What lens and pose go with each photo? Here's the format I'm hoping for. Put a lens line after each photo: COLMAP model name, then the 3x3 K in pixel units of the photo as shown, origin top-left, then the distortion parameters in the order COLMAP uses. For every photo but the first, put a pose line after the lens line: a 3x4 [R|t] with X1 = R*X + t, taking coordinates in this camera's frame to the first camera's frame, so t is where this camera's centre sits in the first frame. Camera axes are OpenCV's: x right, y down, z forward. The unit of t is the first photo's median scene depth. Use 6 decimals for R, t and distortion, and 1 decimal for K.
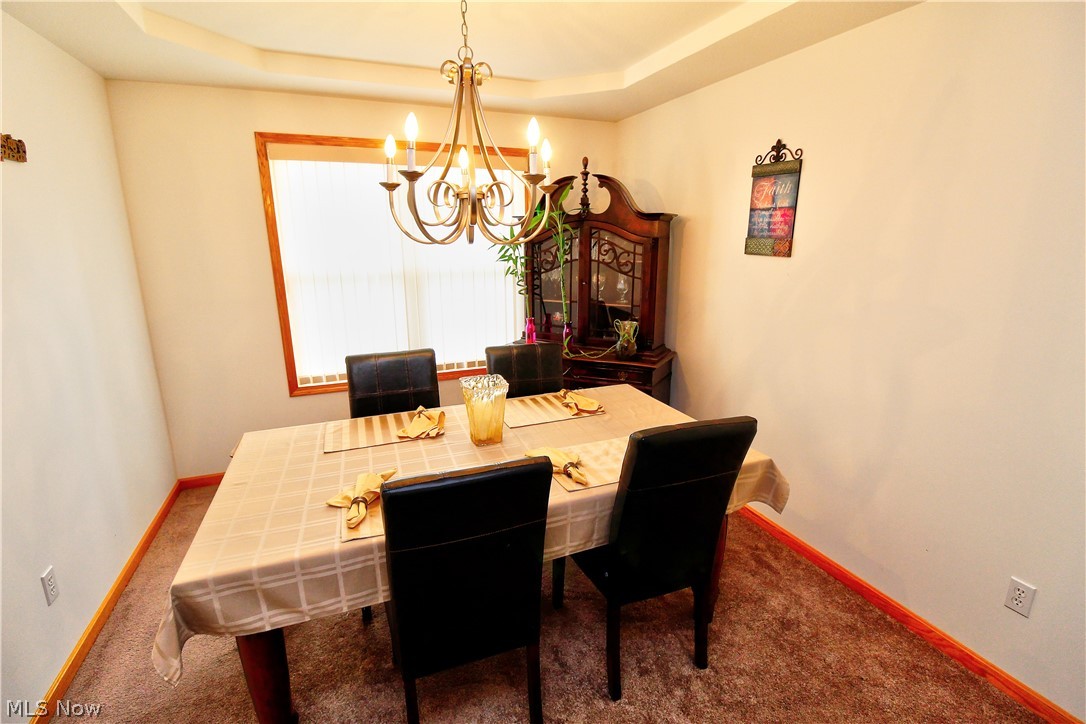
lens RADIAL K [[498.7, 0, 549.5], [0, 498.7, 357.4], [0, 0, 1]] dist [-0.012304, -0.004833]
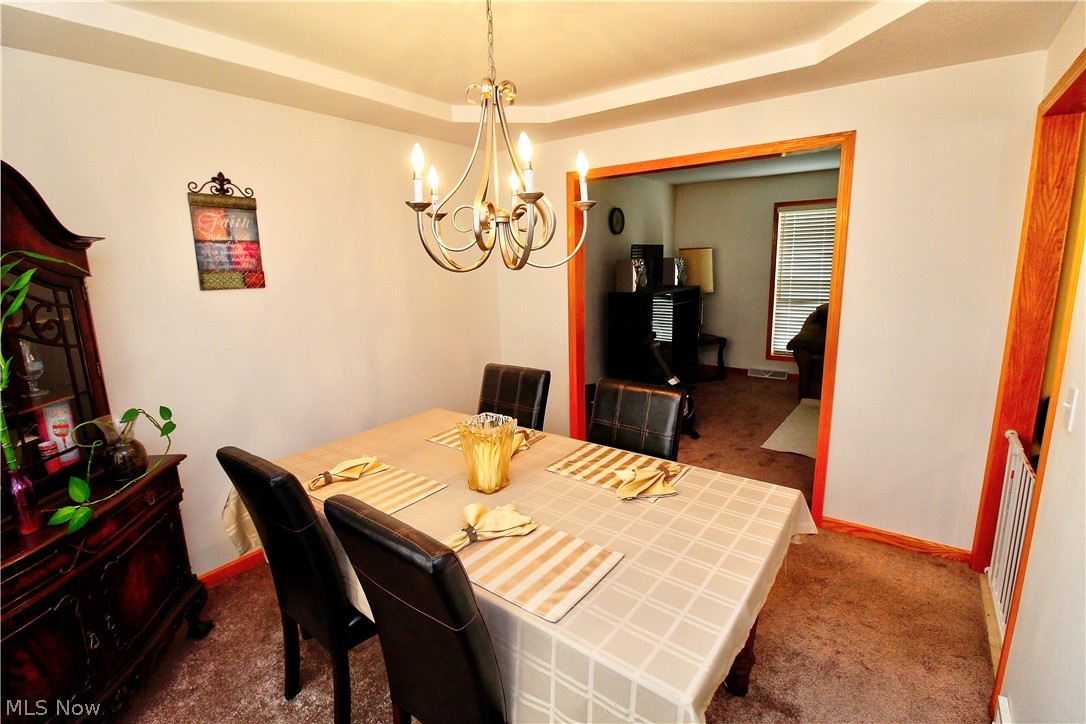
lens RADIAL K [[498.7, 0, 544.4], [0, 498.7, 361.4], [0, 0, 1]] dist [-0.012304, -0.004833]
pose [[-0.518048, -0.146318, 0.842744, -0.734182], [0.240196, 0.920730, 0.307511, -0.233419], [-0.820934, 0.361729, -0.441837, 1.009442]]
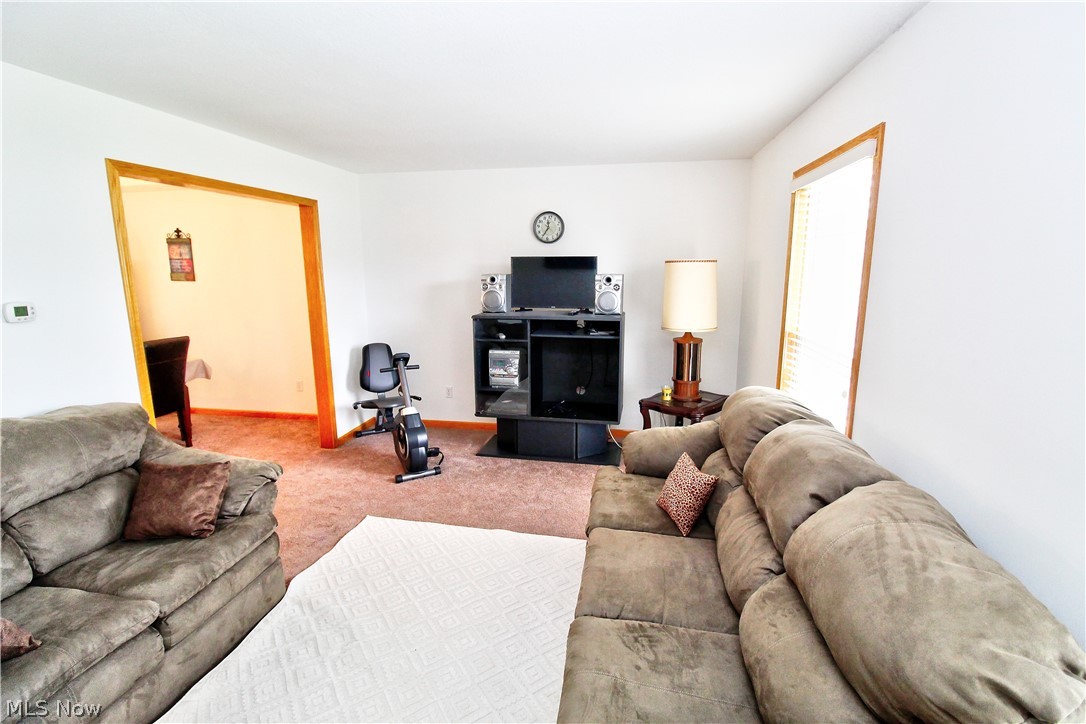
lens RADIAL K [[498.7, 0, 545.2], [0, 498.7, 359.3], [0, 0, 1]] dist [-0.012304, -0.004833]
pose [[0.540823, -0.151193, 0.827436, -0.528601], [0.201069, 0.978432, 0.047362, 0.336691], [-0.816751, 0.140757, 0.559559, -1.408803]]
